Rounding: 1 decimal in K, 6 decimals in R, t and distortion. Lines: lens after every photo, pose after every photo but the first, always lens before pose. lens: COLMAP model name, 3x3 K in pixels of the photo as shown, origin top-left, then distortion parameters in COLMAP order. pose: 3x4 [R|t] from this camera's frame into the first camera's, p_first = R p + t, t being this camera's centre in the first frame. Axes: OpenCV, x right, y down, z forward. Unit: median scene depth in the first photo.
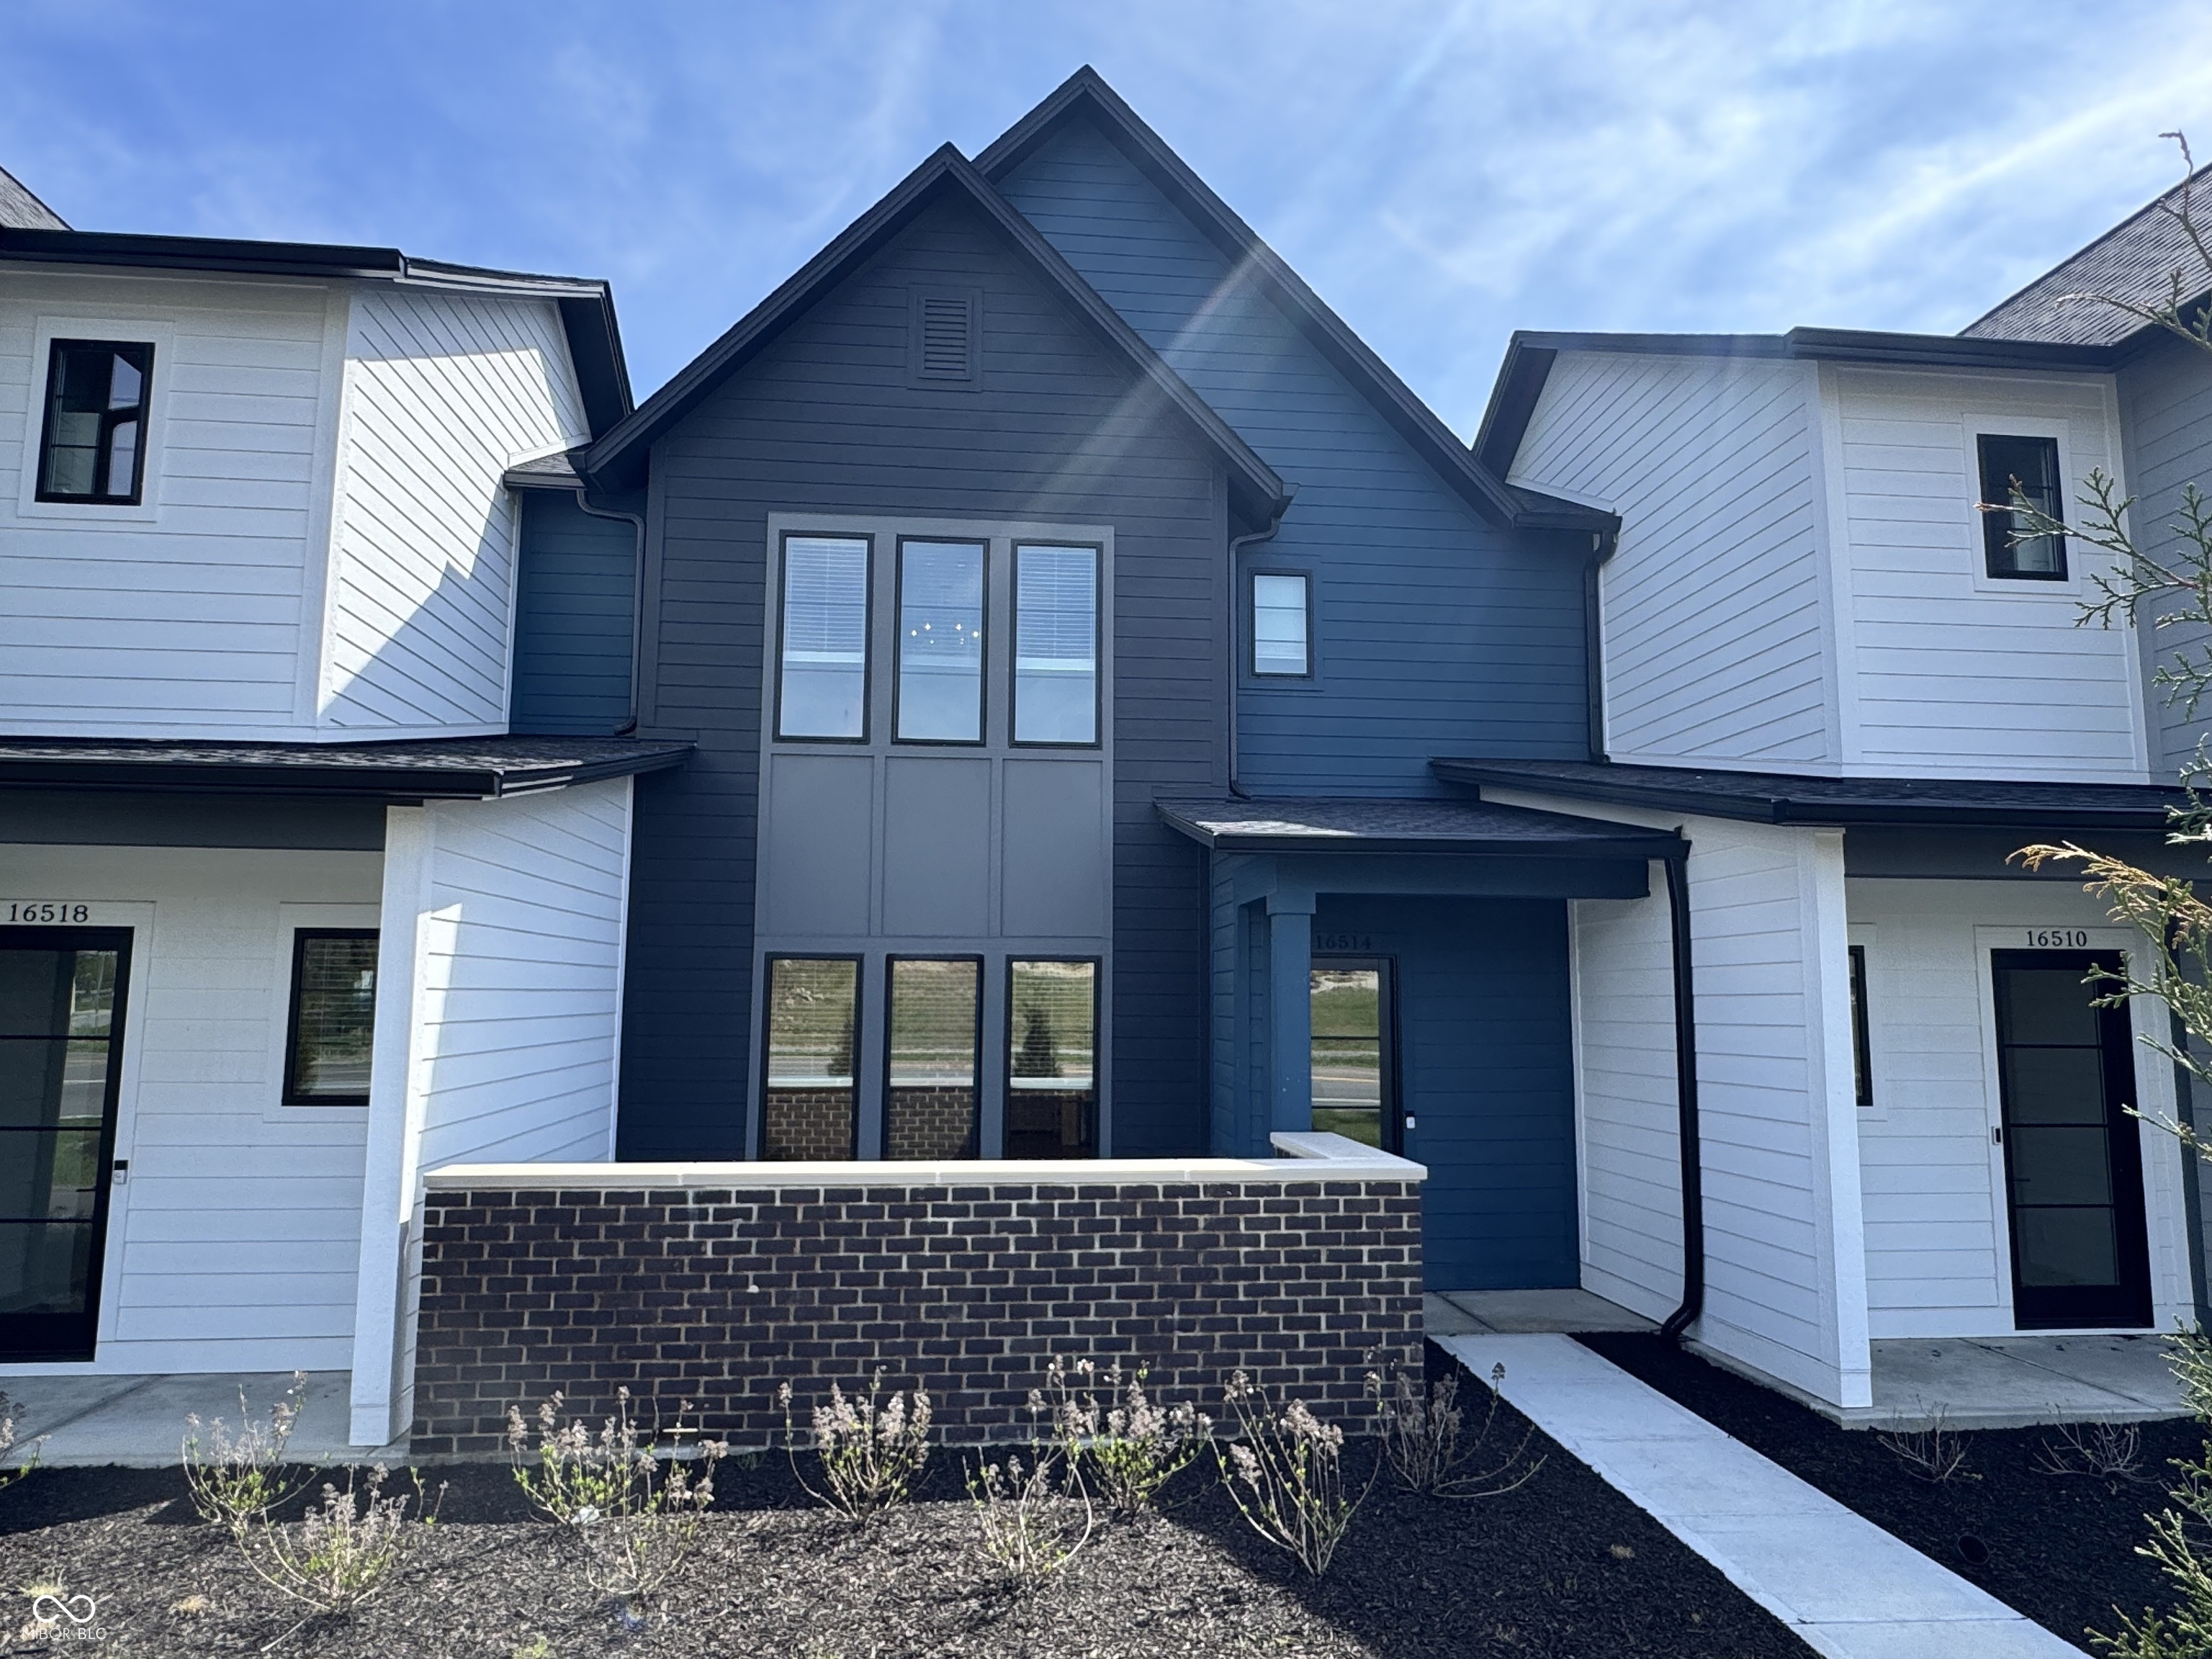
lens RADIAL K [[1415.6, 0, 1109.2], [0, 1415.6, 838.4], [0, 0, 1]] dist [-0.000341, 0.003402]
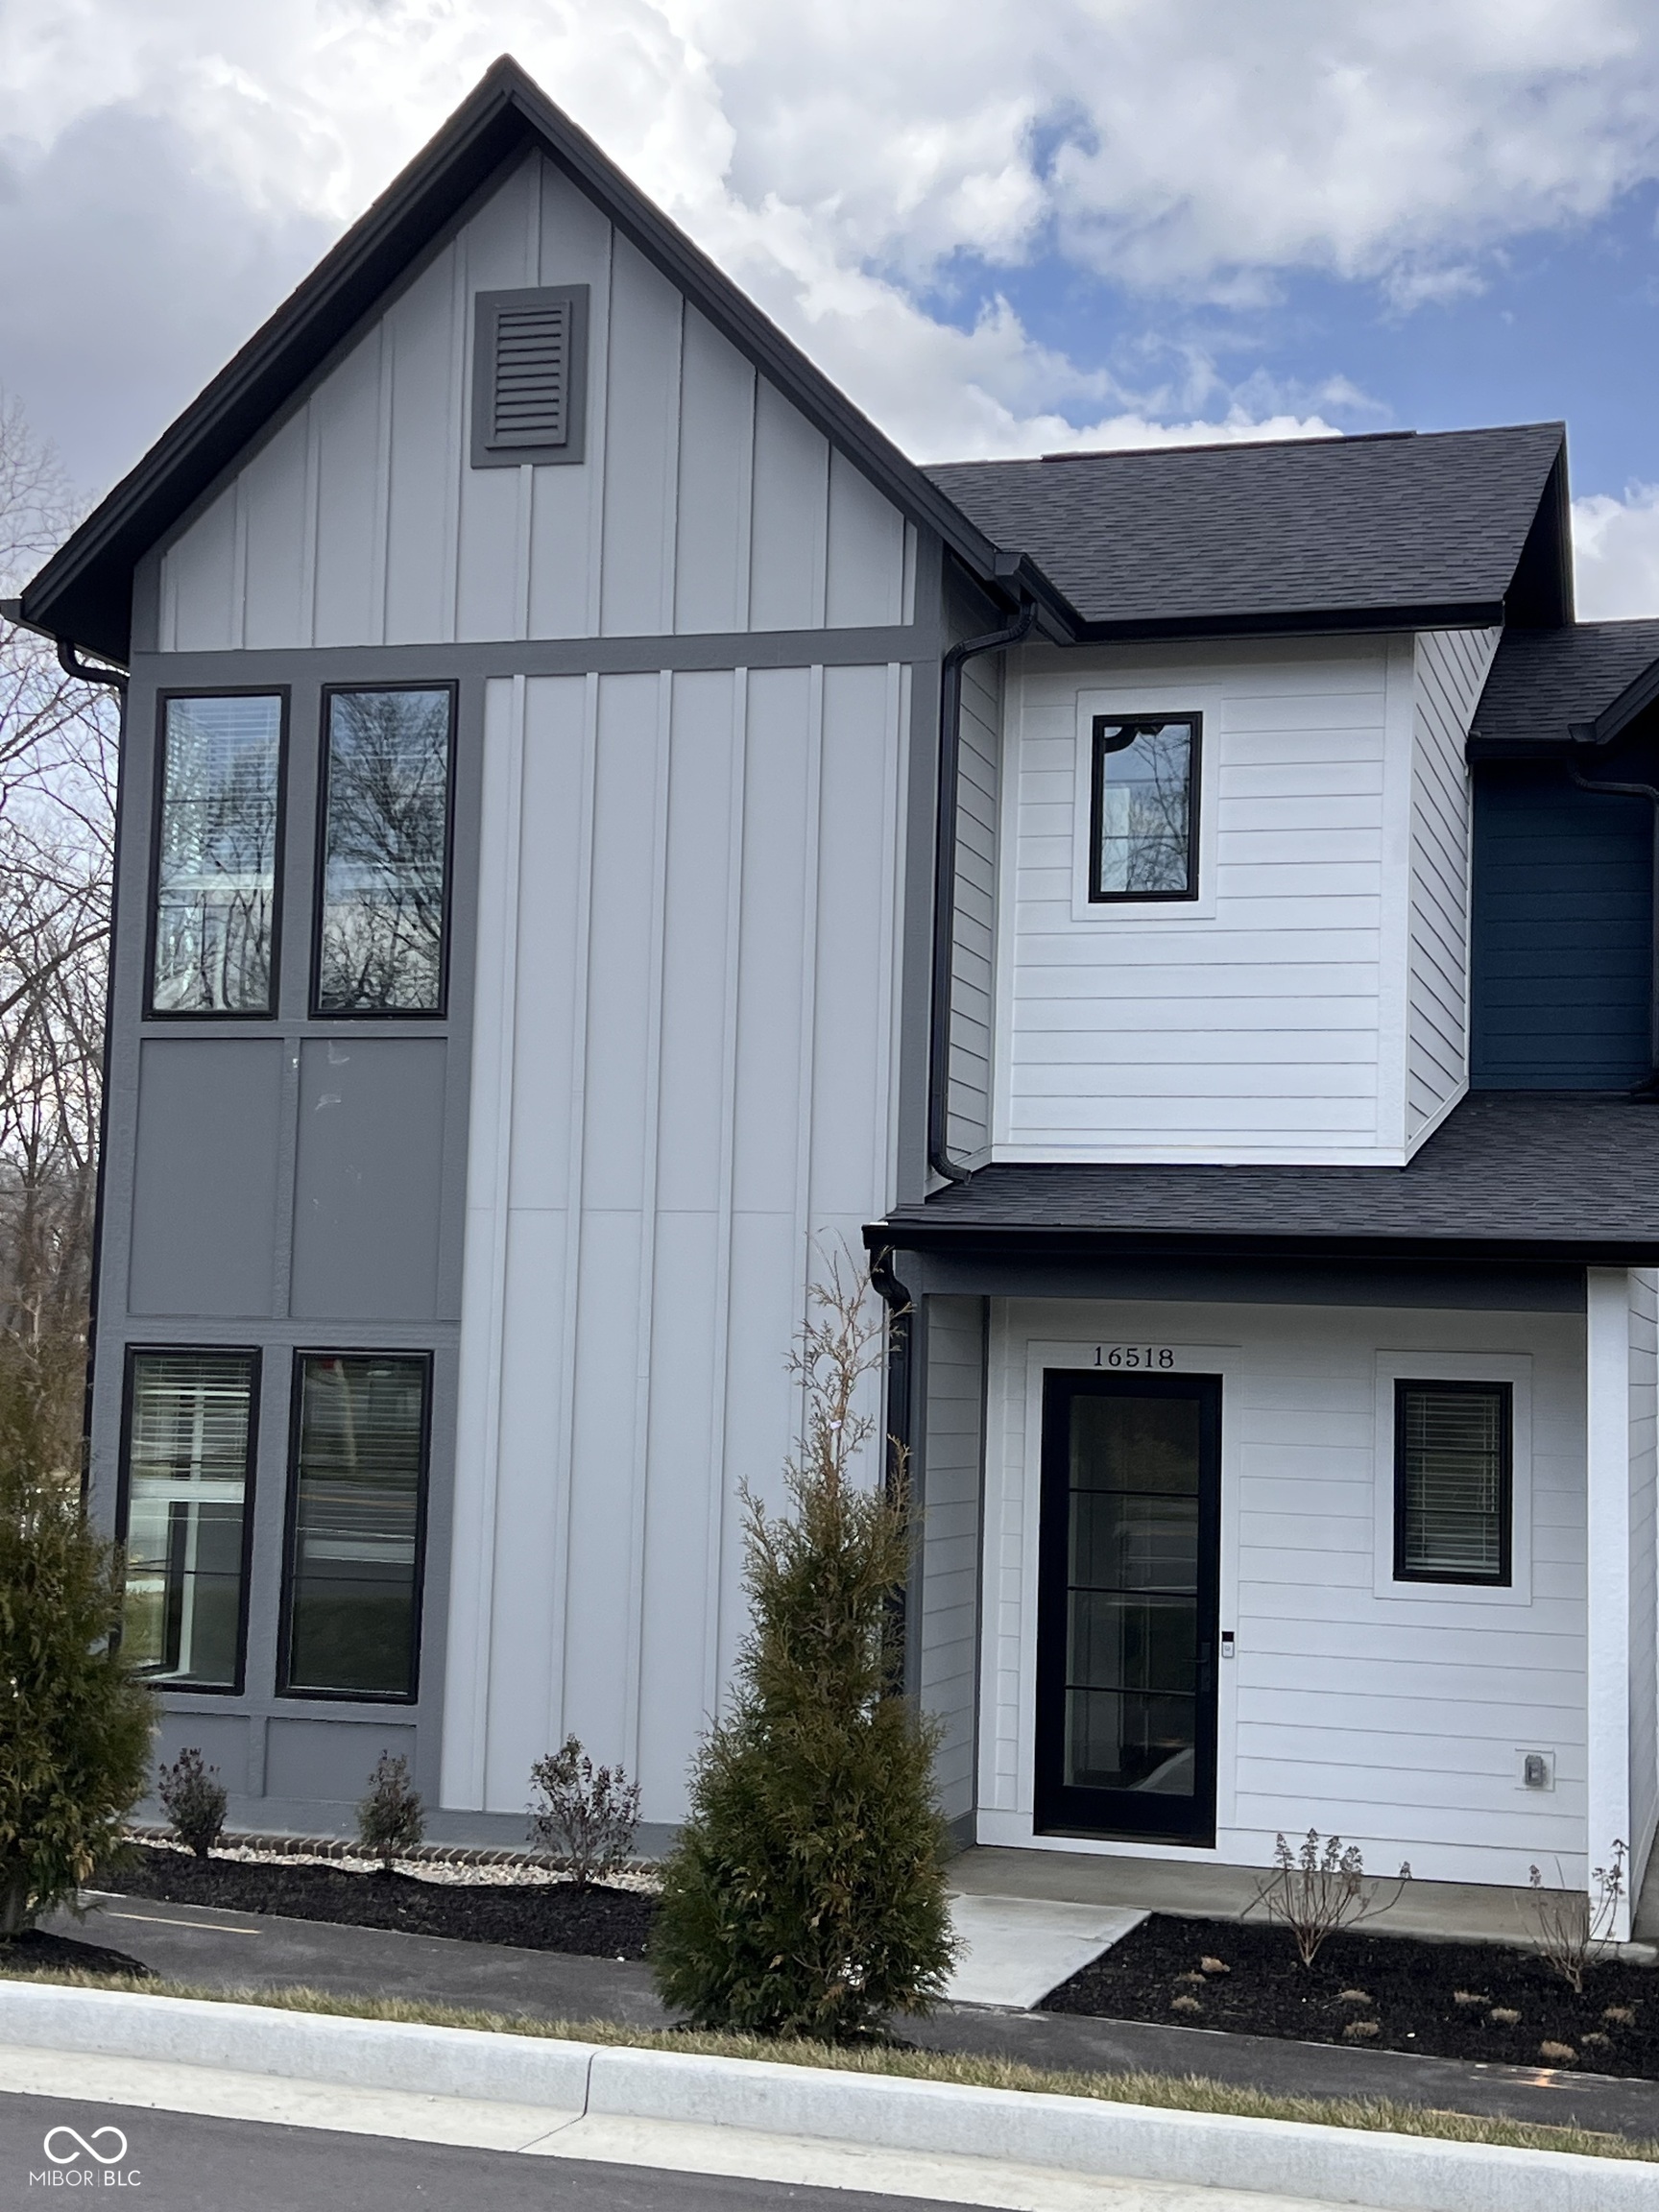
lens RADIAL K [[3182.1, 0, 823.4], [0, 3182.1, 1098.7], [0, 0, 1]] dist [0.154211, 0.000000]
pose [[0.924132, -0.014974, -0.381780, -0.149261], [0.023188, 0.999588, 0.016924, -0.164338], [0.381370, -0.024493, 0.924098, -1.046081]]
